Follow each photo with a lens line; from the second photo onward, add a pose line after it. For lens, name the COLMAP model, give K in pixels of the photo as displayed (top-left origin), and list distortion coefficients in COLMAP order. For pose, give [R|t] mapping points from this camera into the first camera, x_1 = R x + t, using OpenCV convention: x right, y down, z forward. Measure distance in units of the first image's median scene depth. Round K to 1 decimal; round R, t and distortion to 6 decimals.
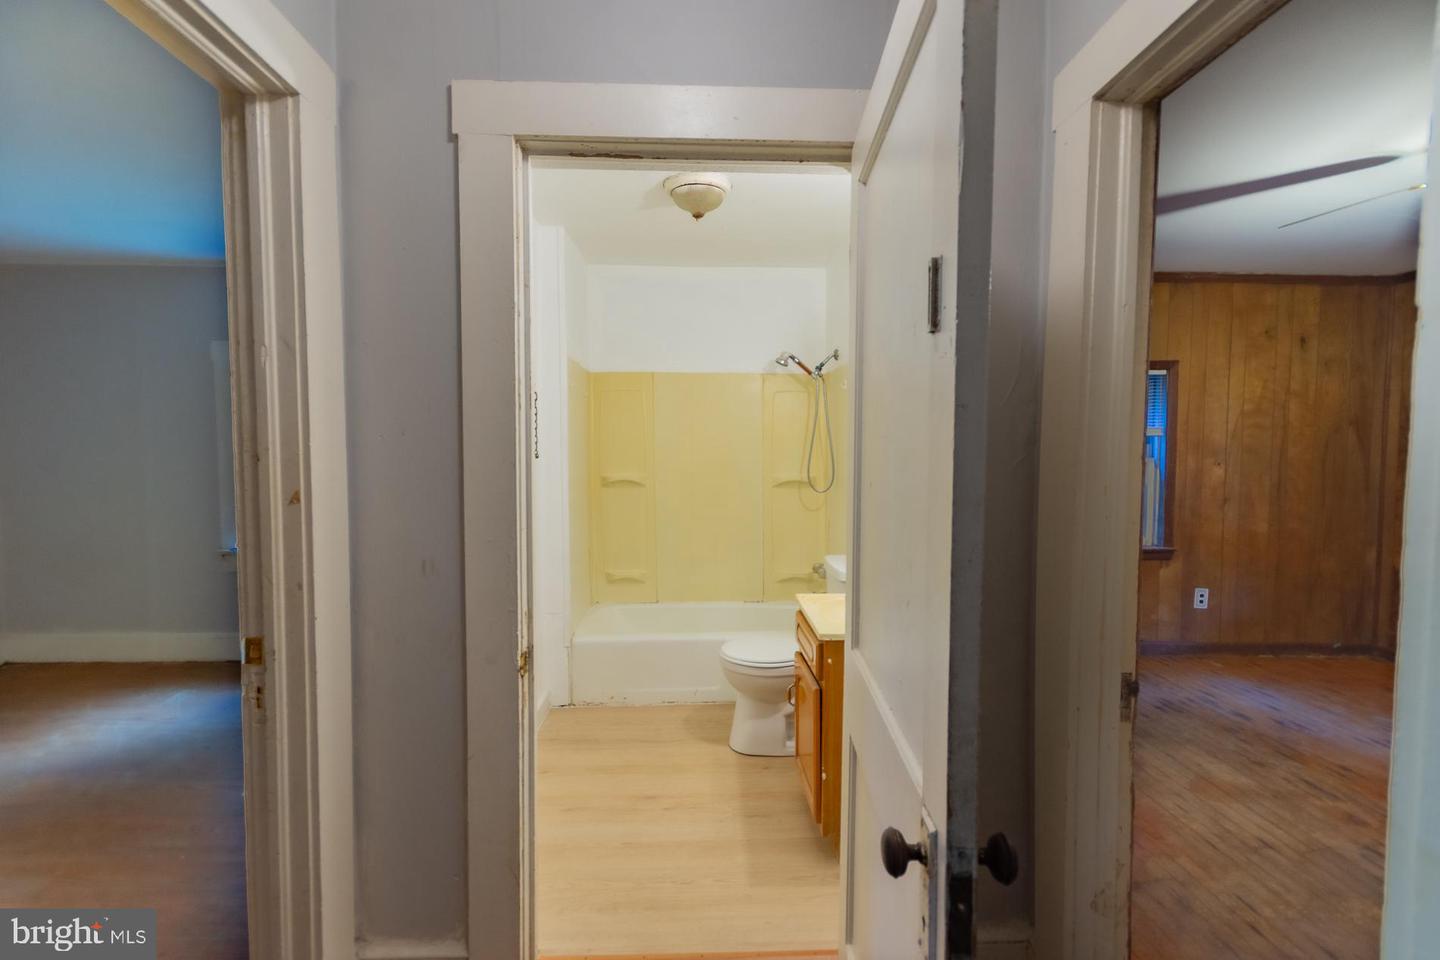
lens RADIAL K [[633.4, 0, 720.1], [0, 633.4, 480.5], [0, 0, 1]] dist [0.009452, -0.002577]
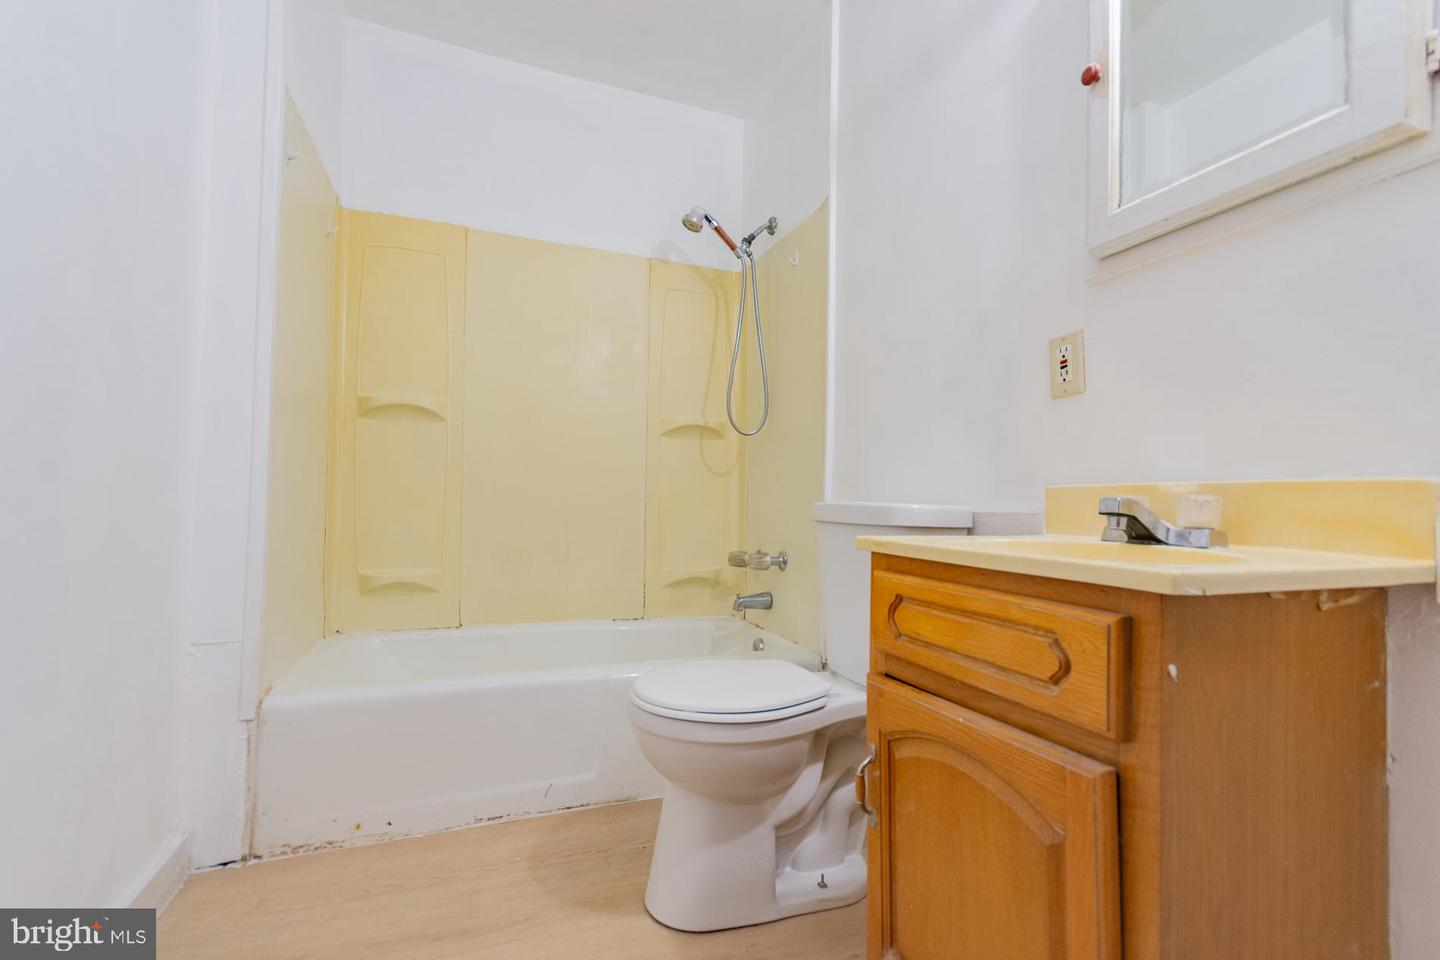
lens RADIAL K [[633.4, 0, 719.5], [0, 633.4, 483.5], [0, 0, 1]] dist [0.009452, -0.002577]
pose [[0.947818, 0.028249, 0.317557, -0.068502], [-0.002868, 0.996782, -0.080111, 0.119728], [-0.318799, 0.075020, 0.944849, 0.419660]]
